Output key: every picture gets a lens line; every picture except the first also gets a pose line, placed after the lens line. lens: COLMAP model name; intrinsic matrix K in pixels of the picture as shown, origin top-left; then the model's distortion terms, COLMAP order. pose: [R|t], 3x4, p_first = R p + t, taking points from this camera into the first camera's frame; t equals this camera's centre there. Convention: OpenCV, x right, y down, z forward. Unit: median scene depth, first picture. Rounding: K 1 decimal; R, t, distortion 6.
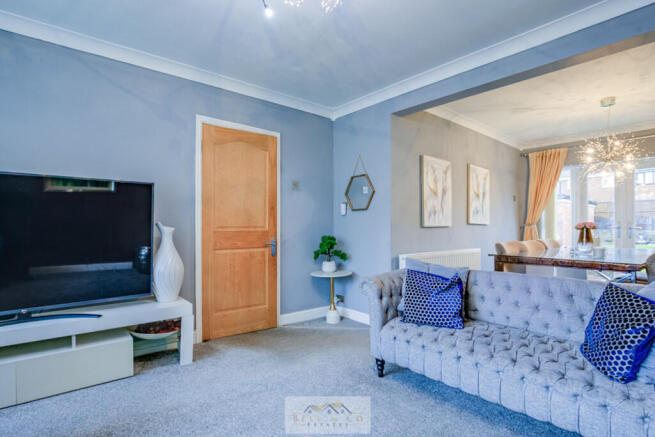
lens RADIAL K [[312.7, 0, 325.2], [0, 312.7, 216.6], [0, 0, 1]] dist [-0.031788, 0.000066]
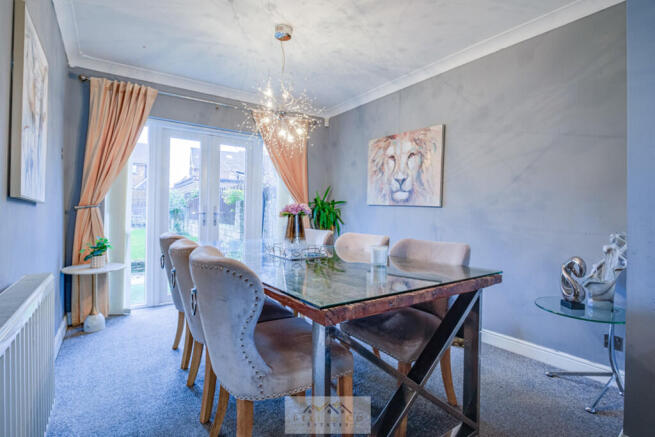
lens RADIAL K [[312.7, 0, 325.2], [0, 312.7, 216.6], [0, 0, 1]] dist [-0.031788, 0.000066]
pose [[0.093053, -0.007151, 0.995635, 0.160883], [-0.043530, 0.998989, 0.011244, 0.020025], [-0.994709, -0.044387, 0.092648, 0.536976]]
